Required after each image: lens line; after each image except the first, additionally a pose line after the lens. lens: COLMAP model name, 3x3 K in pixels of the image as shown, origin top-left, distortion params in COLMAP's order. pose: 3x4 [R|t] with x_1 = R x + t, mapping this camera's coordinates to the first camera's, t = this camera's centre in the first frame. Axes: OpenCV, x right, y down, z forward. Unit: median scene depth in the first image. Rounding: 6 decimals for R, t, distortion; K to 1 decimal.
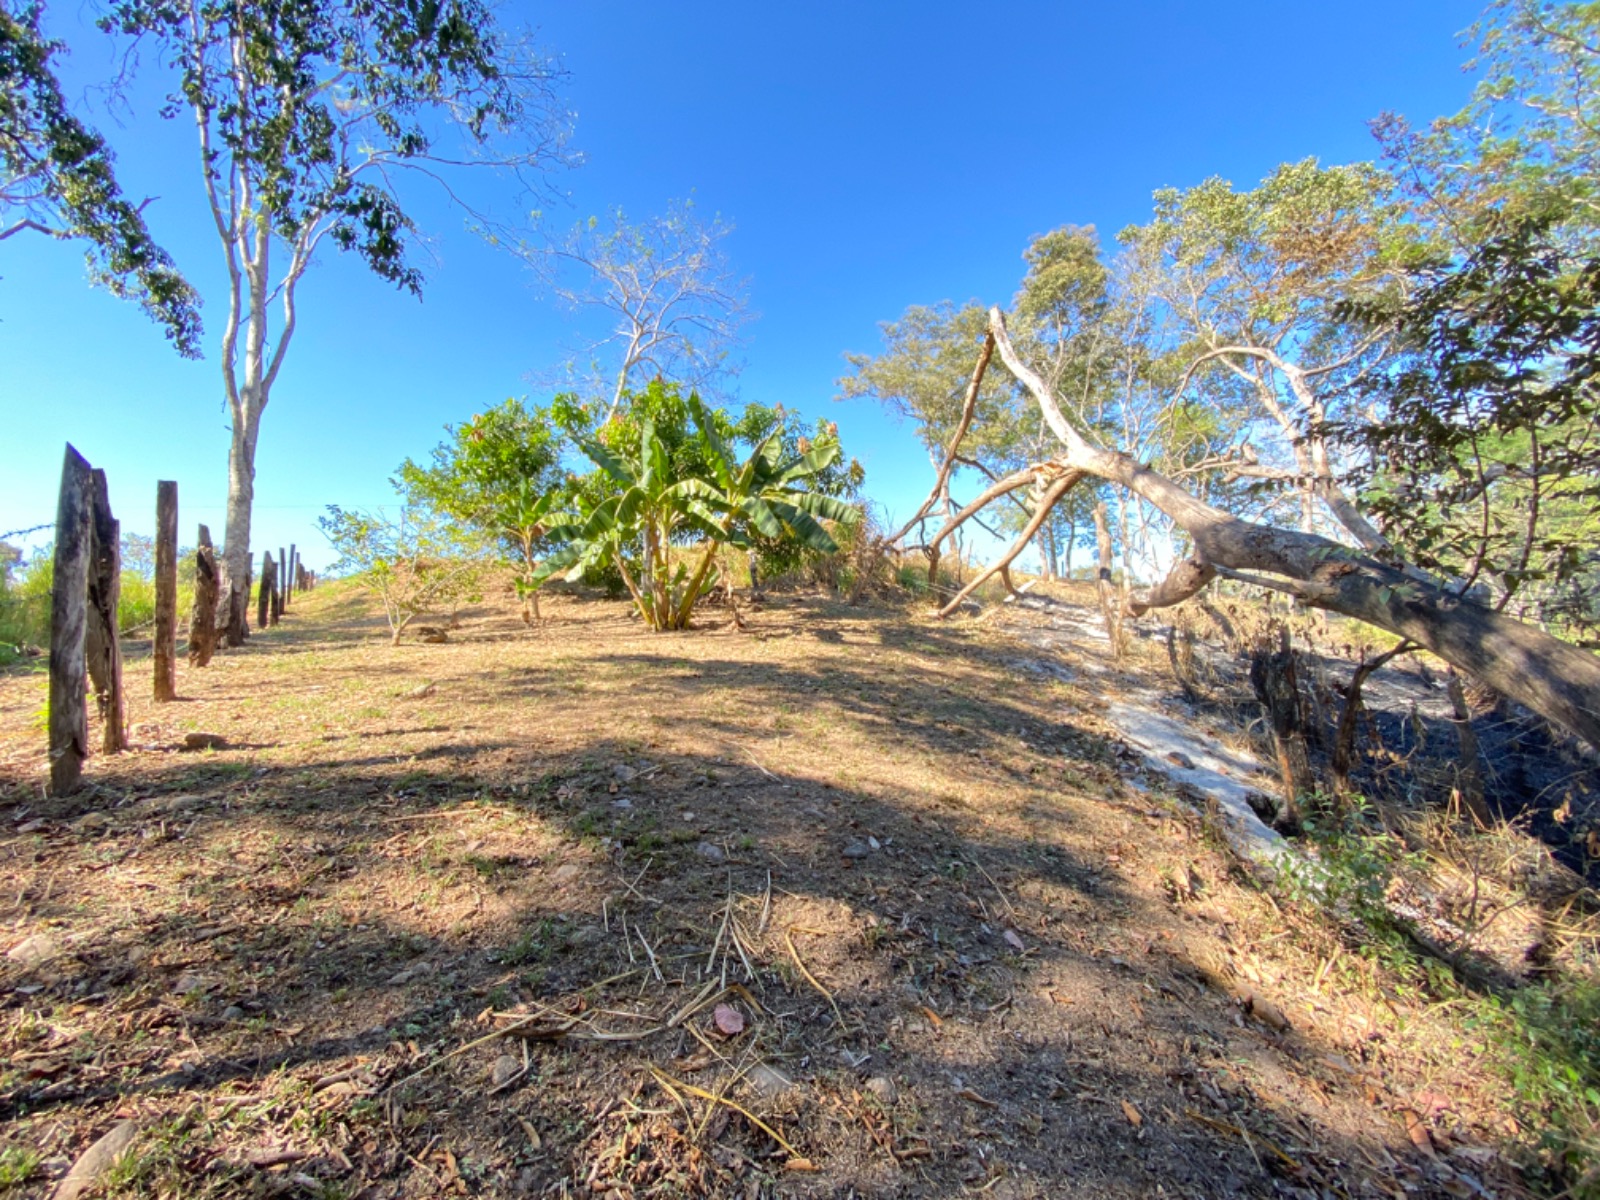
lens RADIAL K [[755.0, 0, 797.1], [0, 755.0, 605.6], [0, 0, 1]] dist [0.038374, -0.038261]
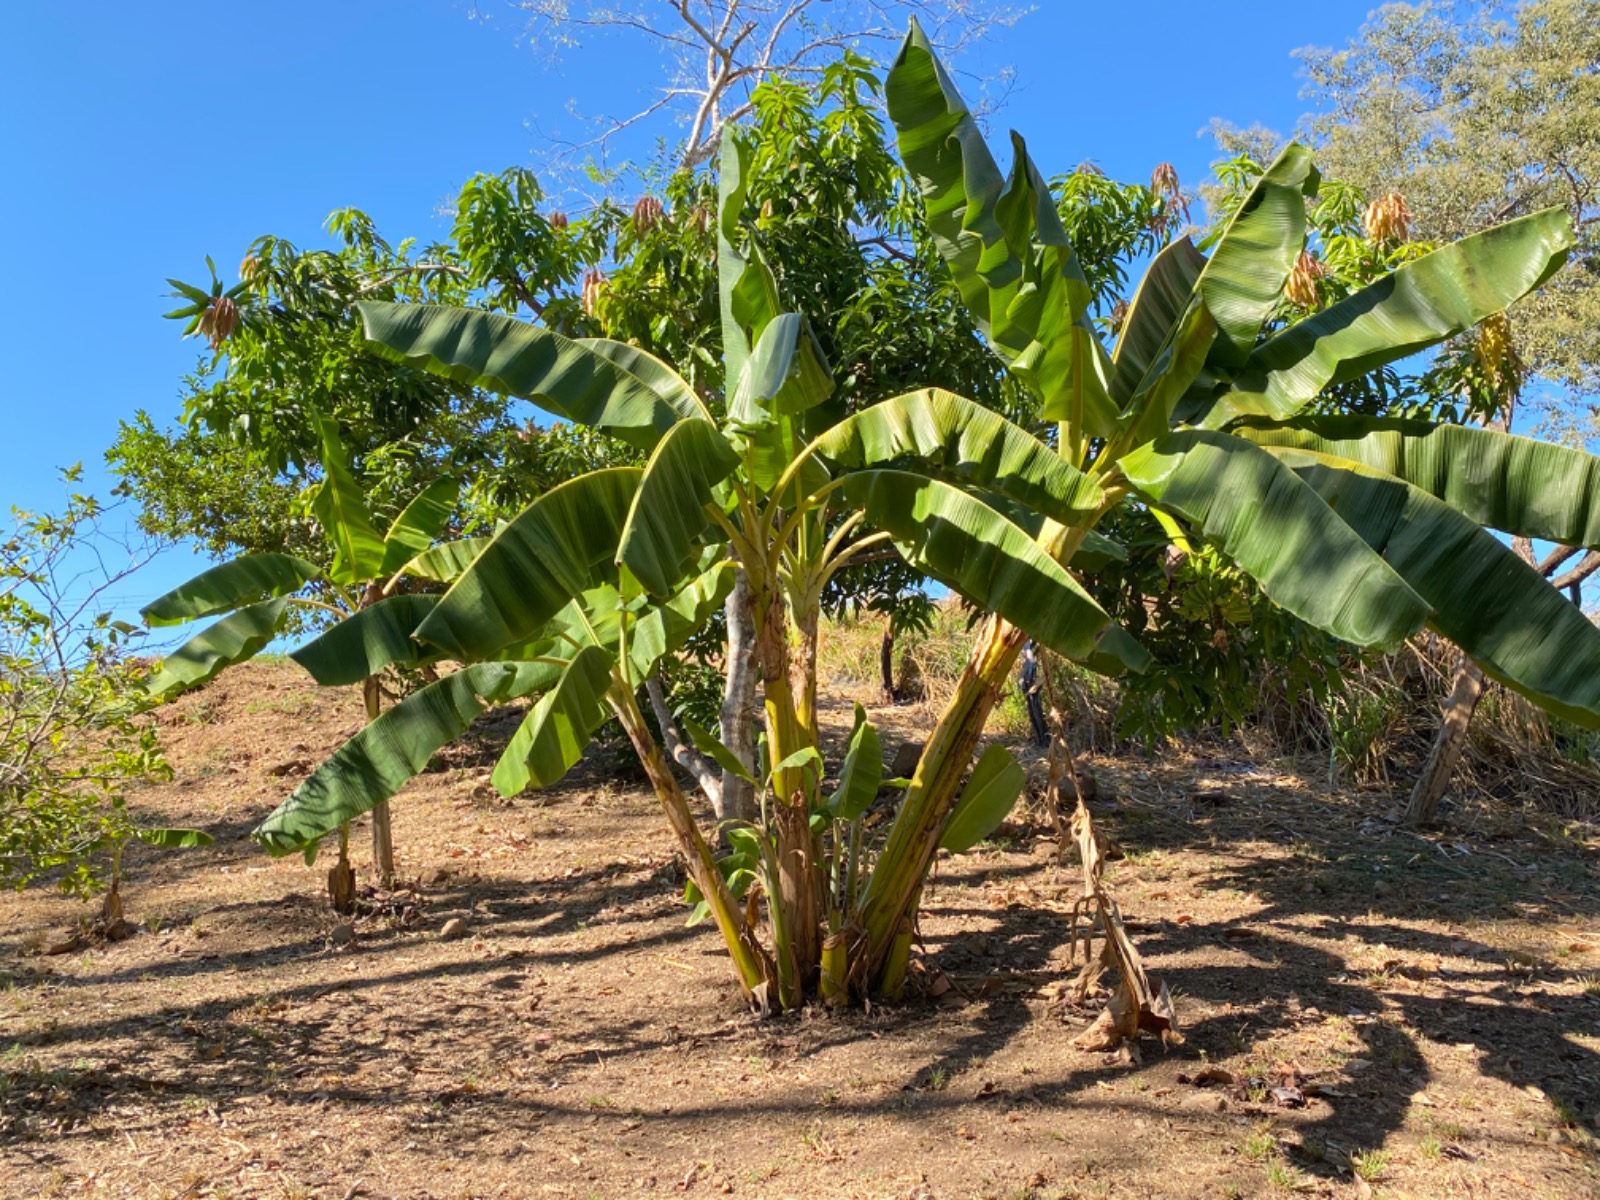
lens RADIAL K [[1310.5, 0, 800.0], [0, 1310.5, 600.0], [0, 0, 1]] dist [0.001597, 0.000342]
pose [[0.989990, -0.015831, -0.140248, -0.123854], [0.006143, 0.997581, -0.069244, -0.072941], [0.141005, 0.067689, 0.987692, 0.600604]]
